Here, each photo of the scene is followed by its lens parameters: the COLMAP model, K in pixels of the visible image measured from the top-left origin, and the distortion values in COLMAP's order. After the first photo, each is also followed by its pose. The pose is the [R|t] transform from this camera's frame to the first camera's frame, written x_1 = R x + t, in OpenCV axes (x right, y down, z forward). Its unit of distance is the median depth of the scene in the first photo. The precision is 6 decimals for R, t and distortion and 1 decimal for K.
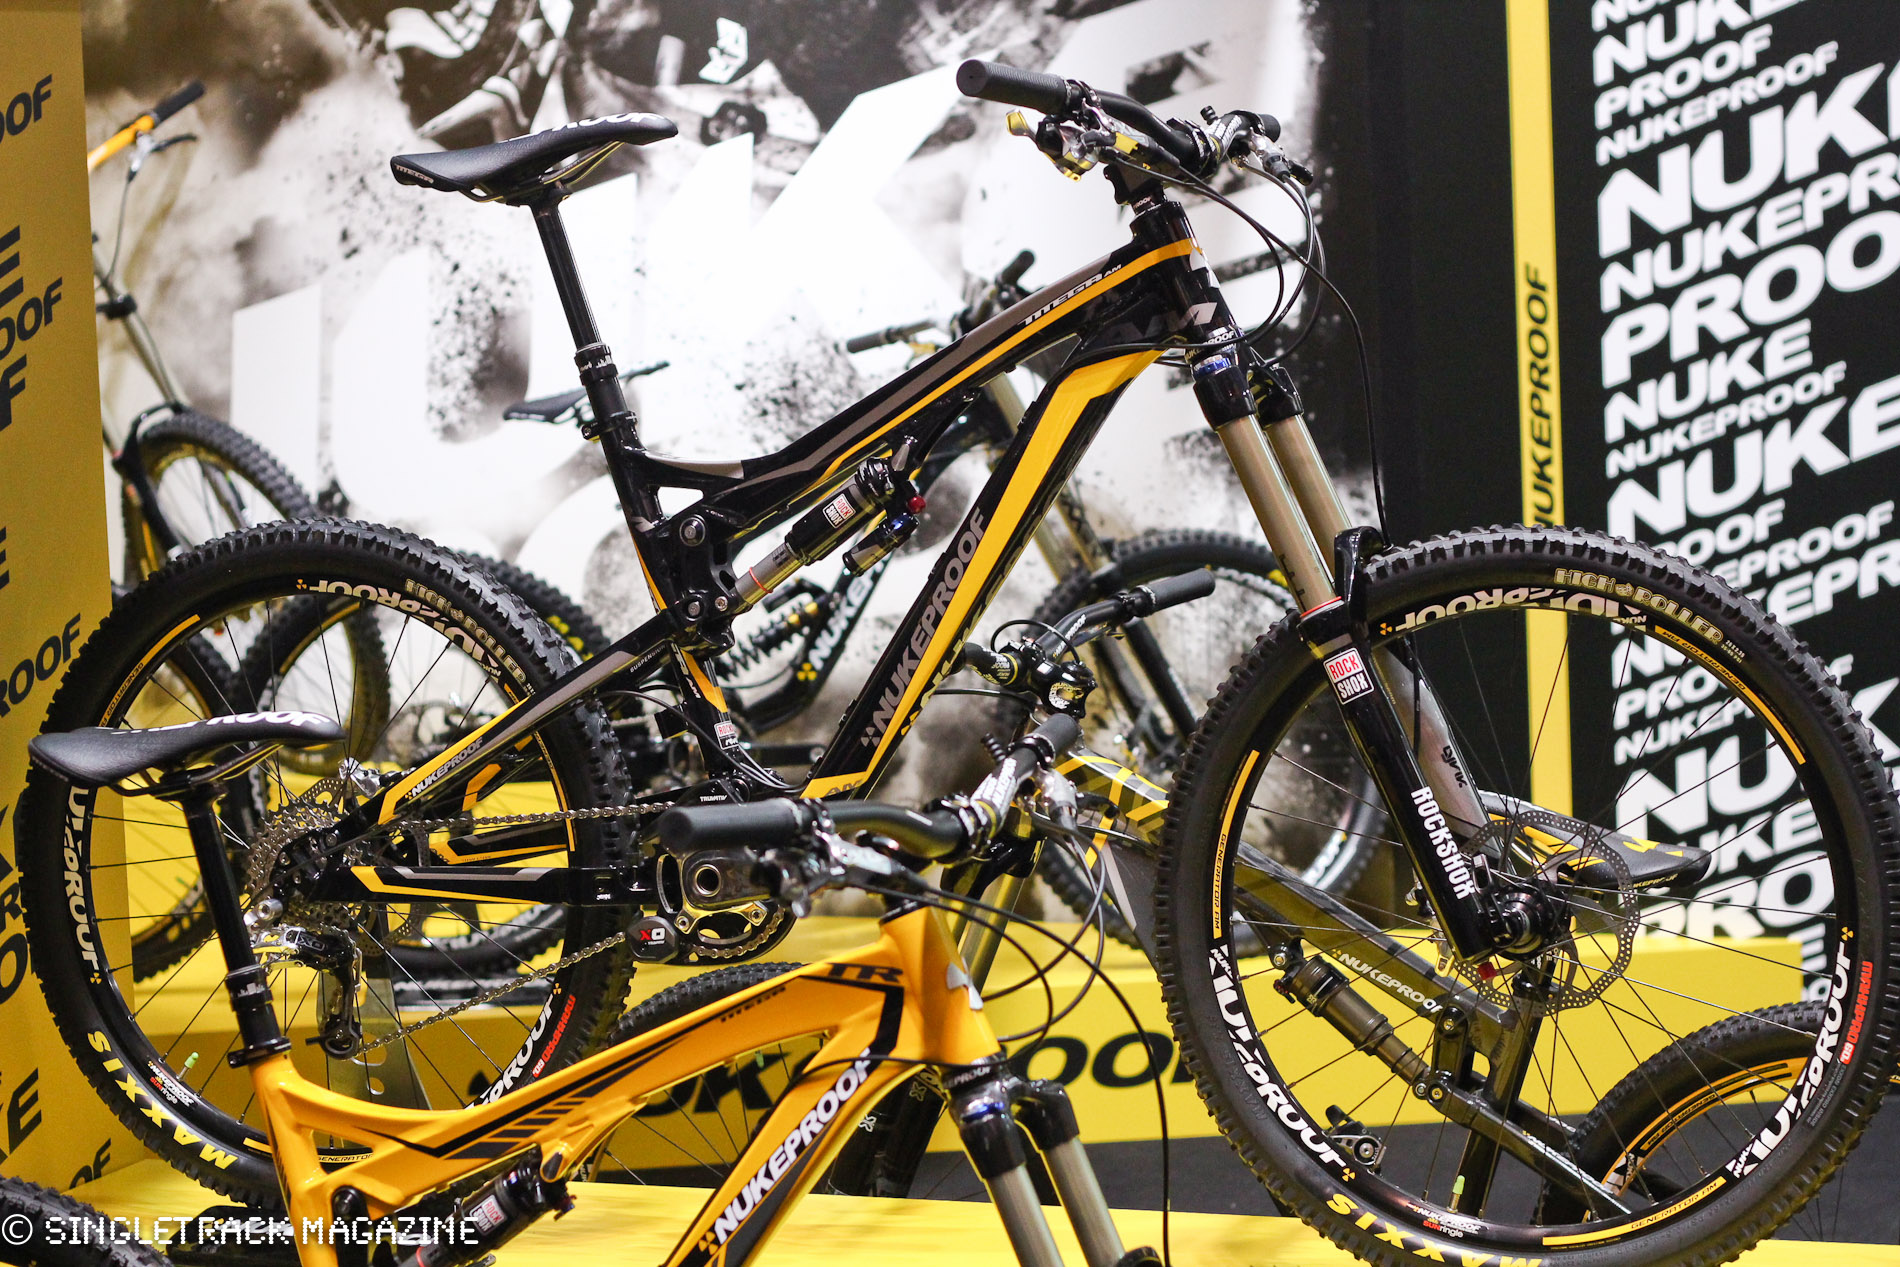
lens RADIAL K [[4595.1, 0, 955.1], [0, 4595.1, 627.1], [0, 0, 1]] dist [-0.075938, 0.000000]
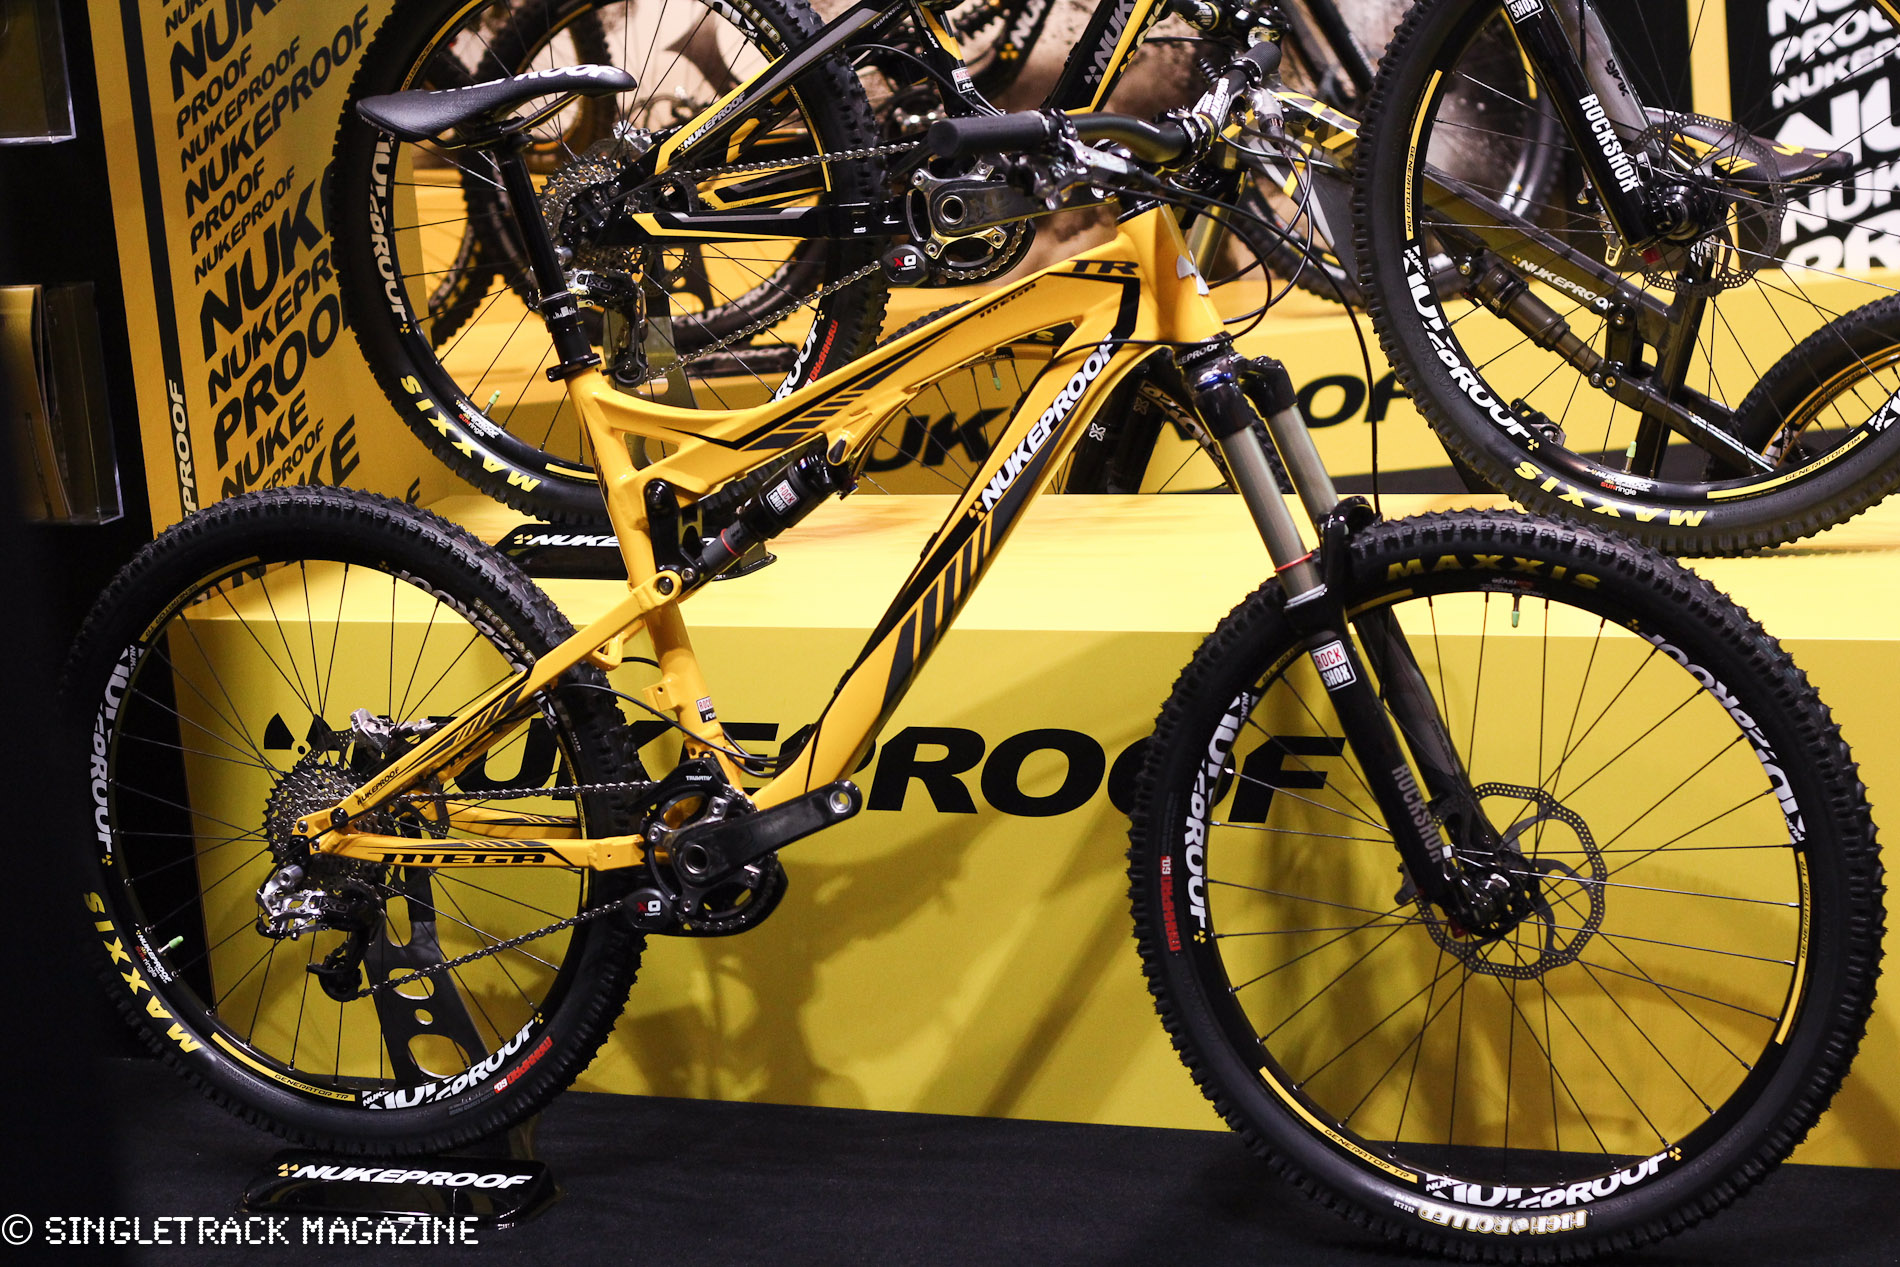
lens RADIAL K [[4595.1, 0, 941.6], [0, 4595.1, 640.6], [0, 0, 1]] dist [-0.075938, 0.000000]
pose [[0.998360, -0.037640, -0.043122, -0.011882], [0.042793, 0.991160, 0.125578, 0.018041], [0.038015, -0.127217, 0.991146, -0.122444]]
